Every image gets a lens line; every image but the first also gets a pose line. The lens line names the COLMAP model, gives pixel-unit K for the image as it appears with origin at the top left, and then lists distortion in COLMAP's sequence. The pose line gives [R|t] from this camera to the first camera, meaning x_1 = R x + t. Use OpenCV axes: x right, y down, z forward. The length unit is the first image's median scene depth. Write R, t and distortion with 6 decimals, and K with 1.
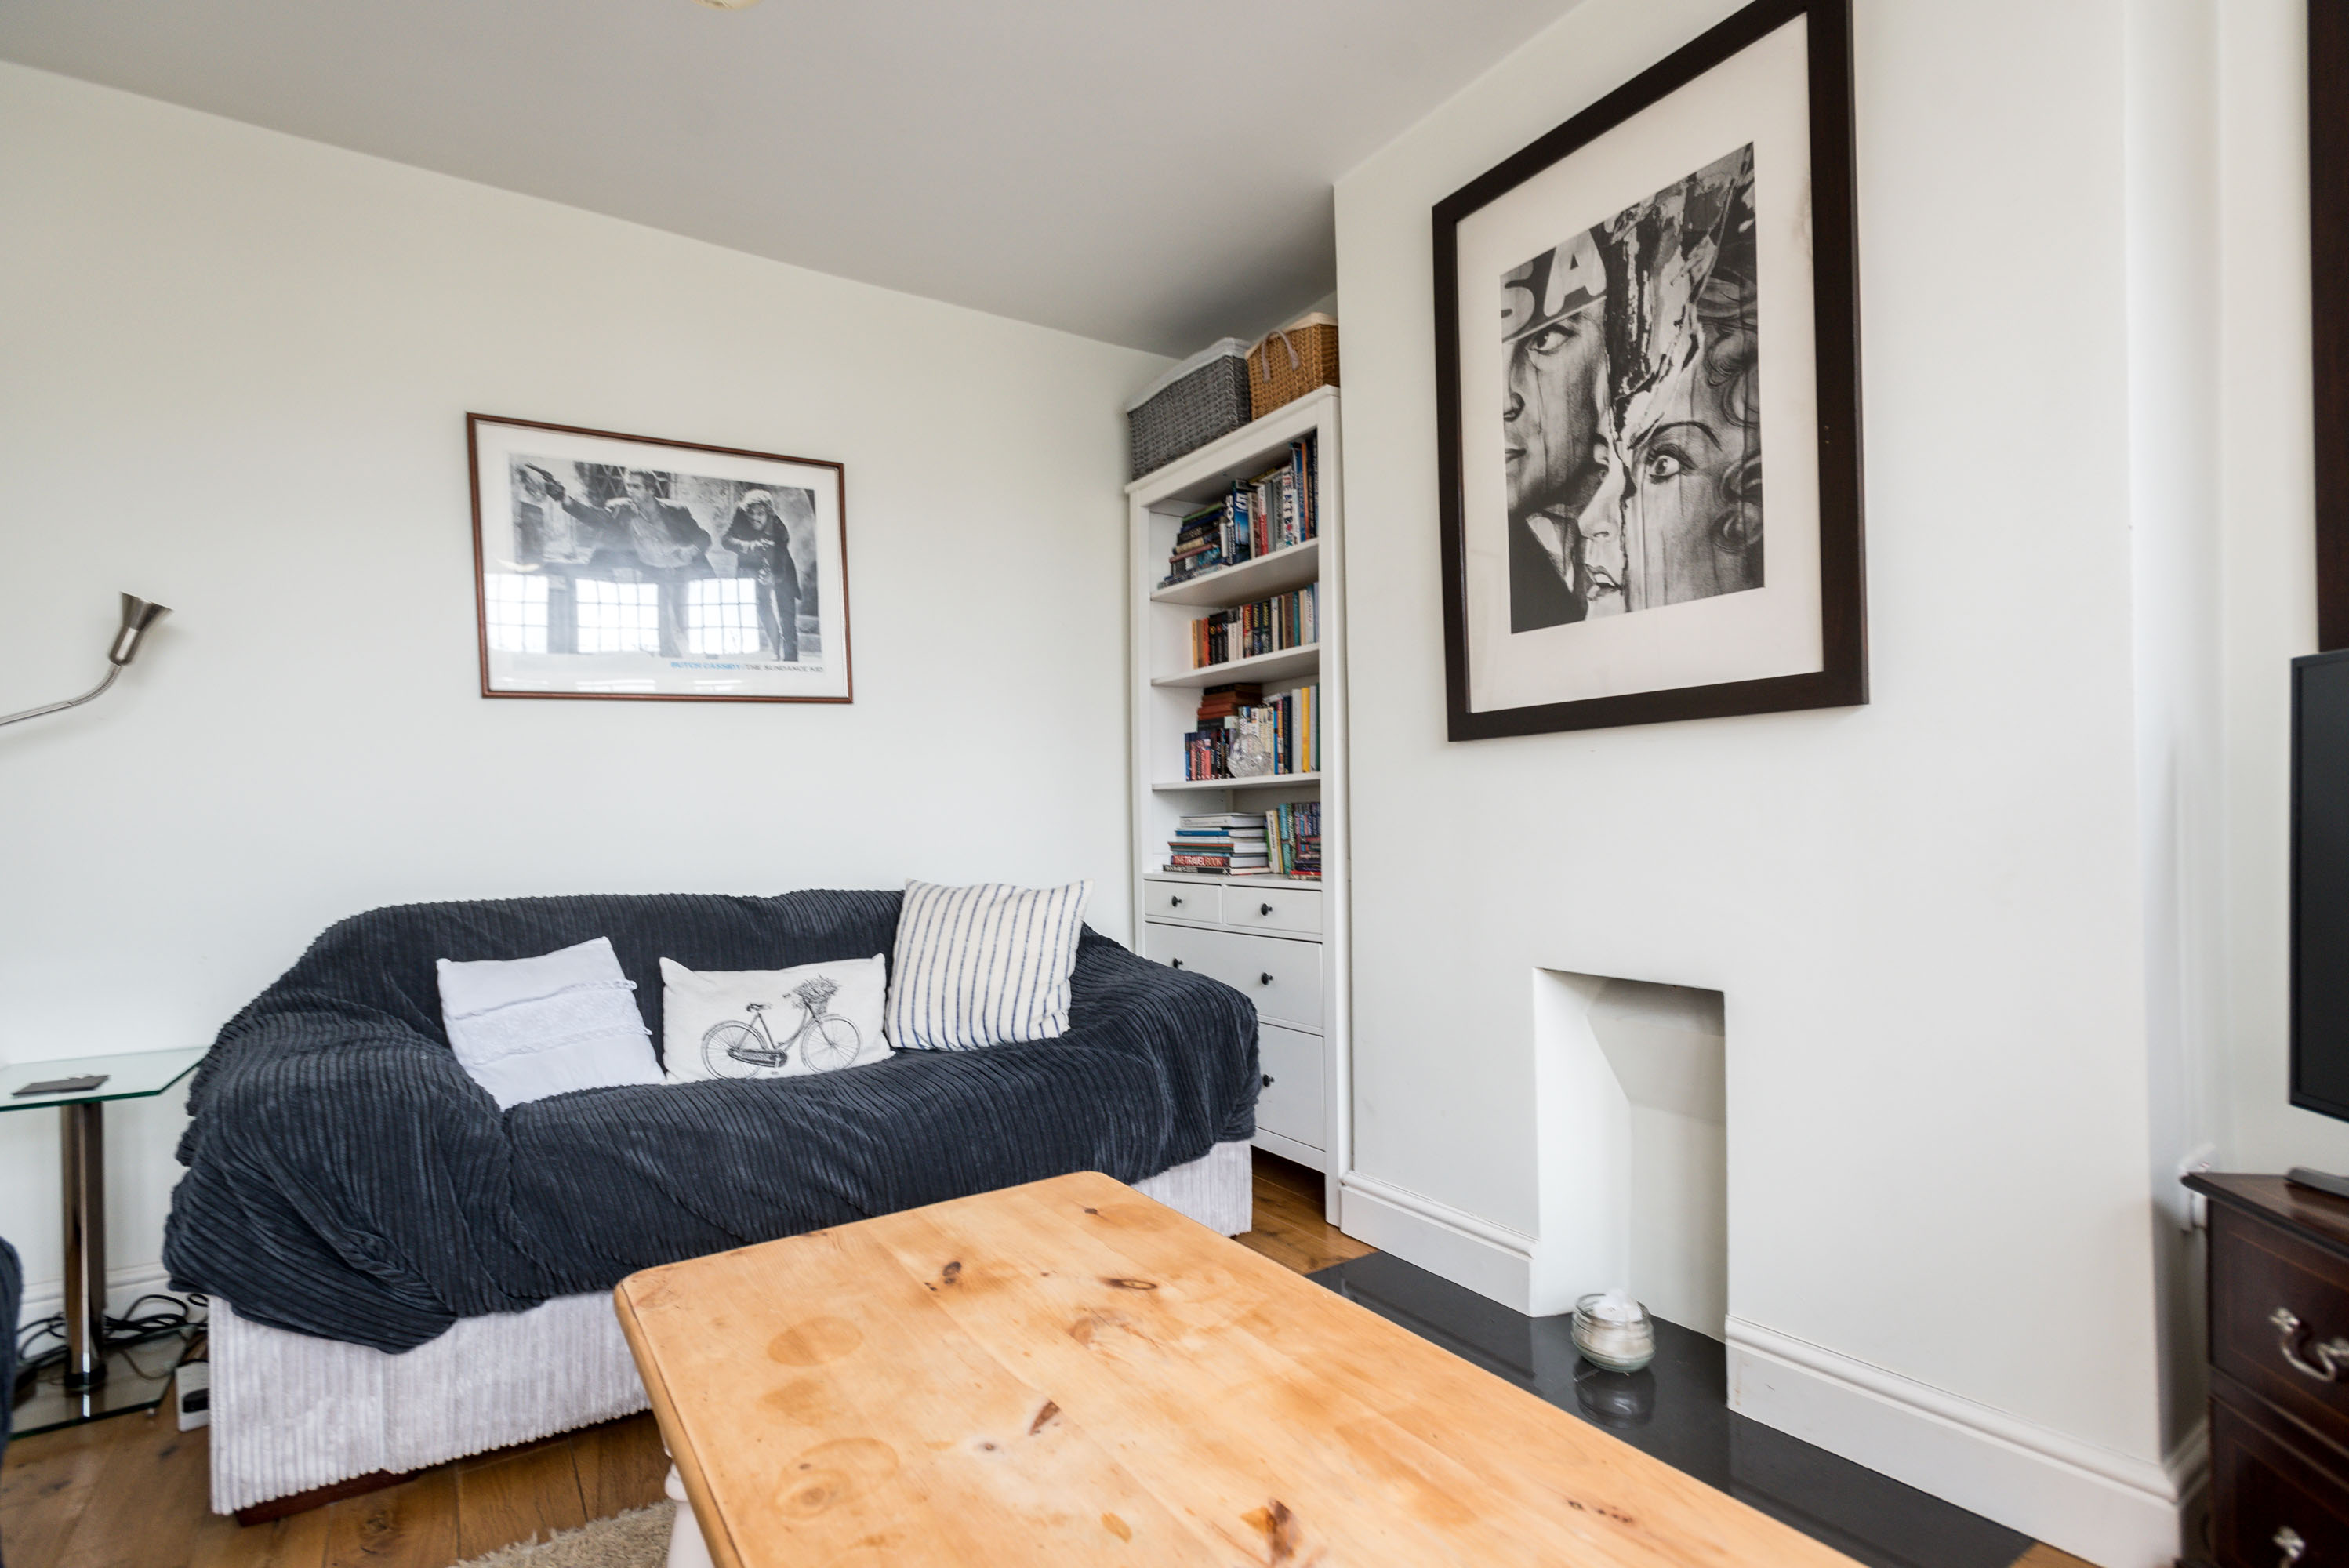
lens RADIAL K [[1106.2, 0, 1174.3], [0, 1106.2, 821.3], [0, 0, 1]] dist [0.000482, -0.000189]
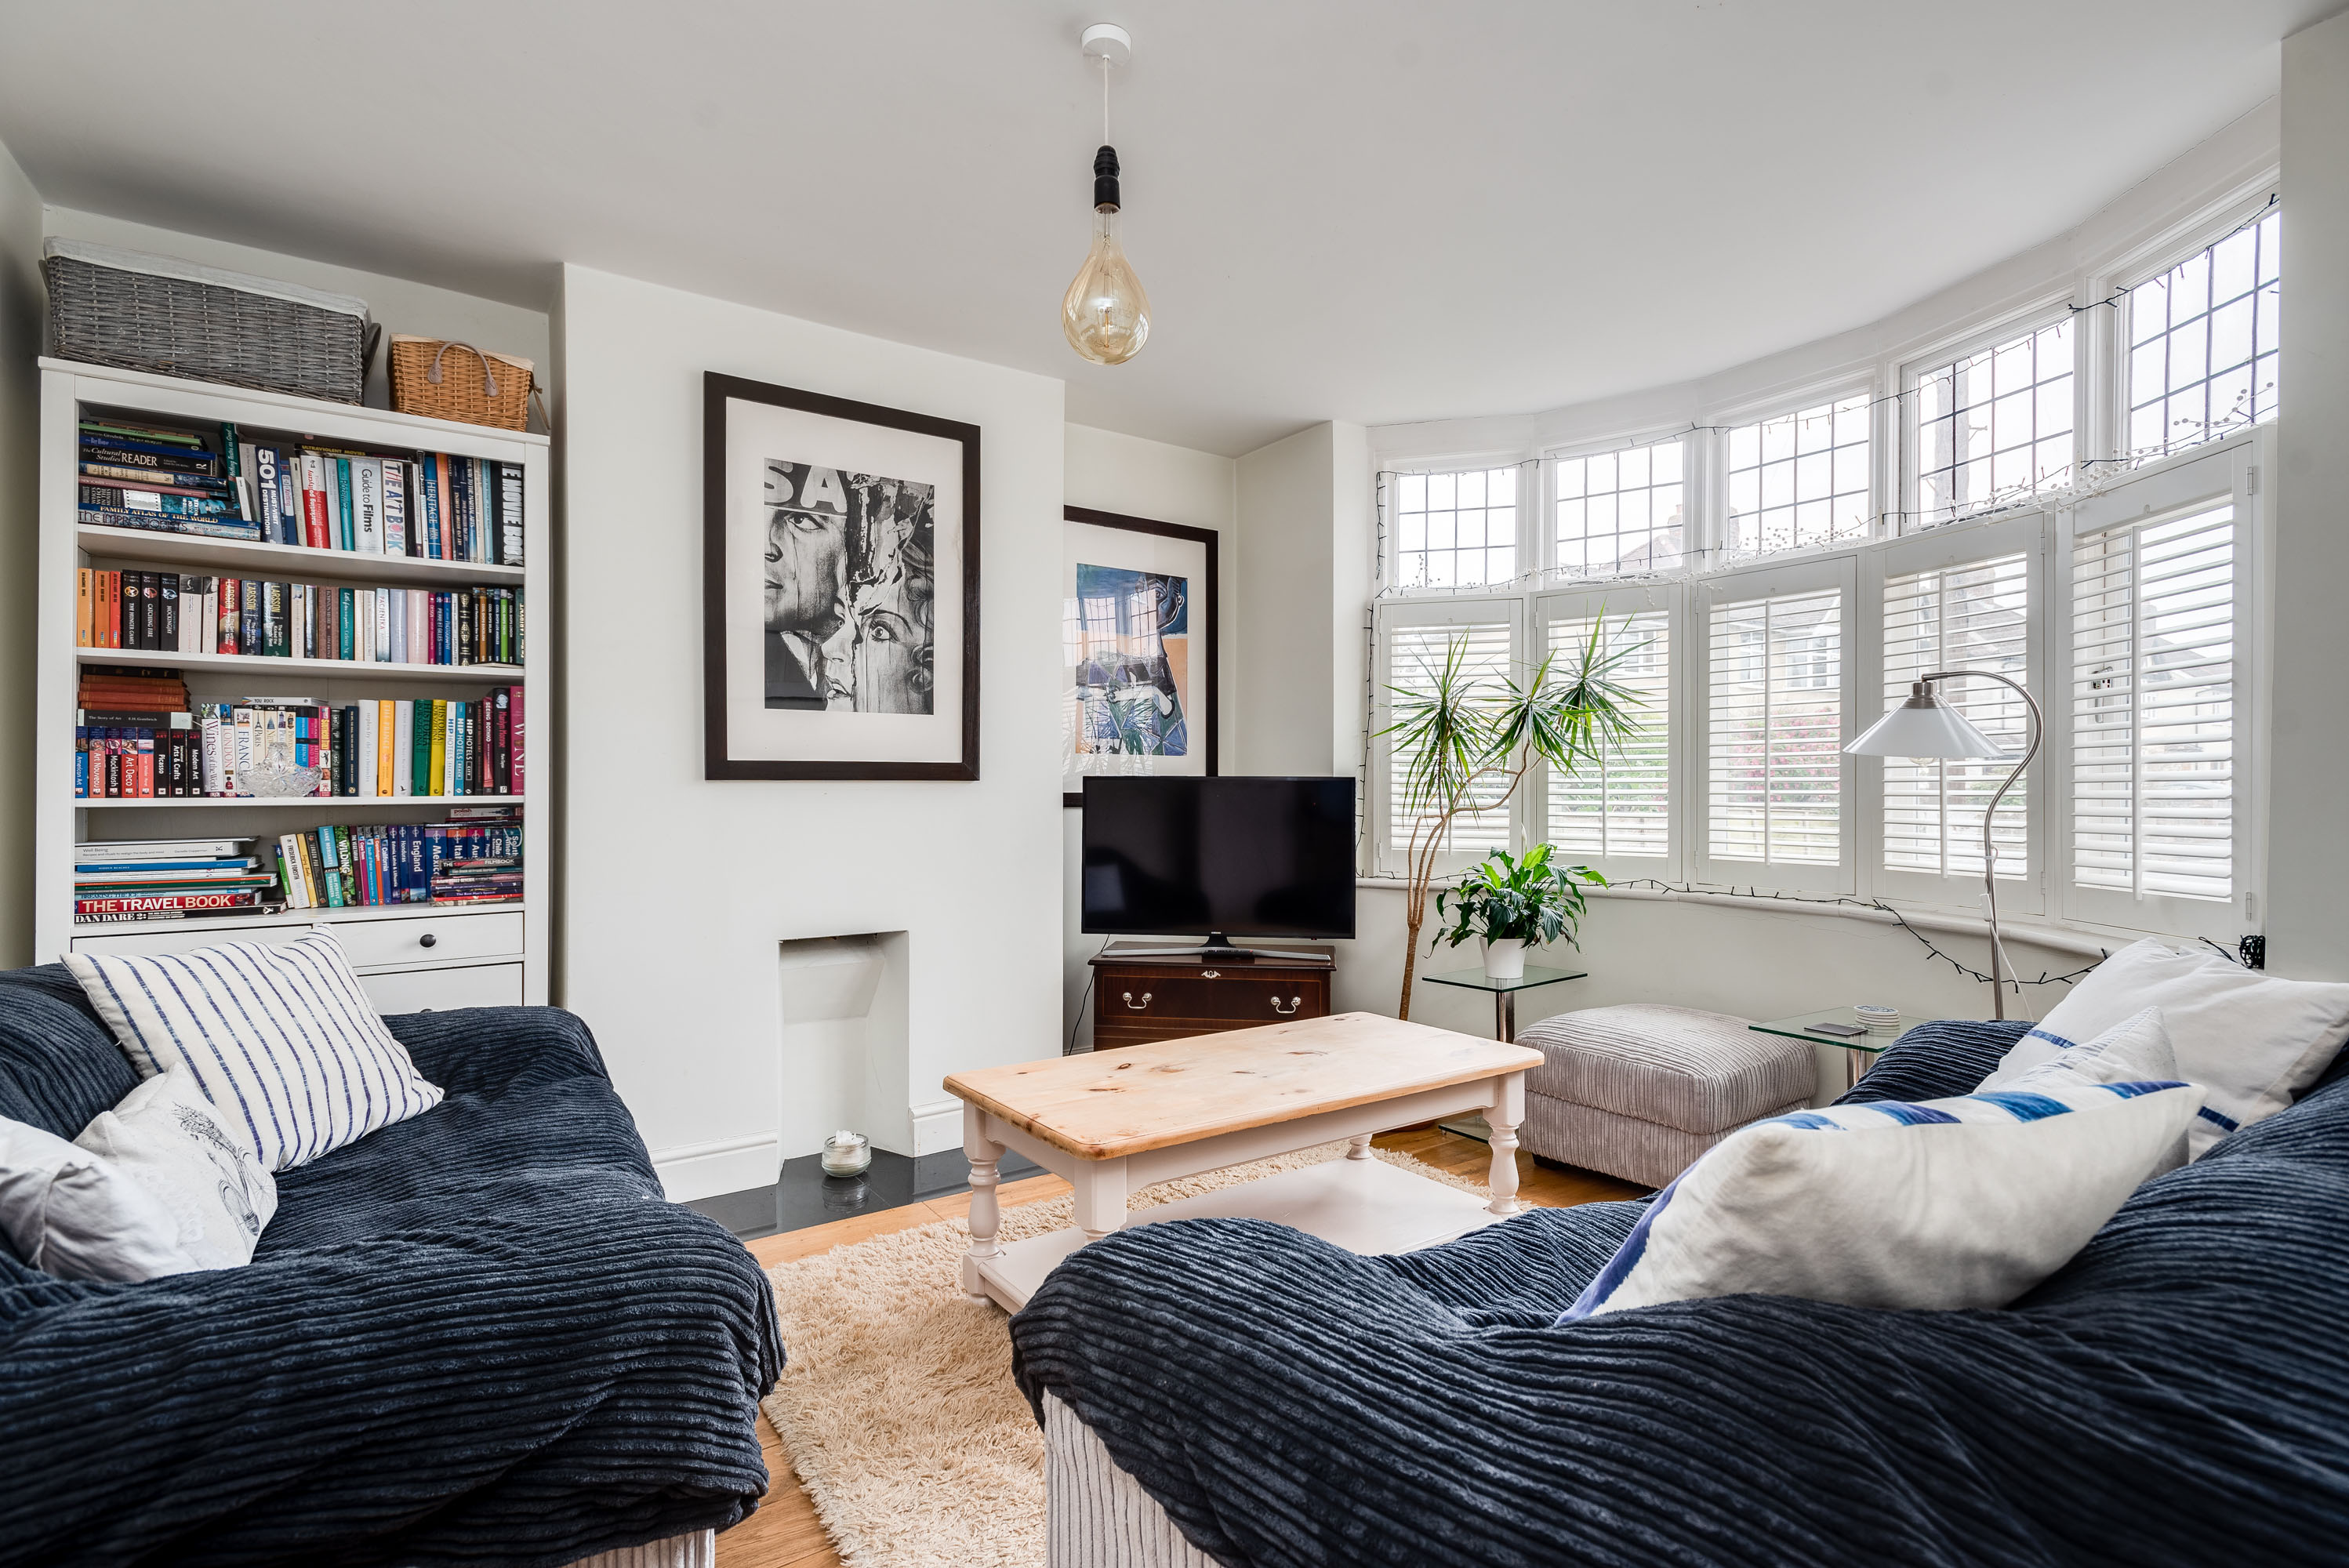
lens RADIAL K [[1108.5, 0, 1174.5], [0, 1108.5, 784.0], [0, 0, 1]] dist [0.002978, -0.000675]
pose [[-0.031672, 0.030601, 0.999030, -1.259308], [0.010662, 0.999485, -0.030277, -0.025192], [-0.999441, 0.009693, -0.031982, 0.575128]]
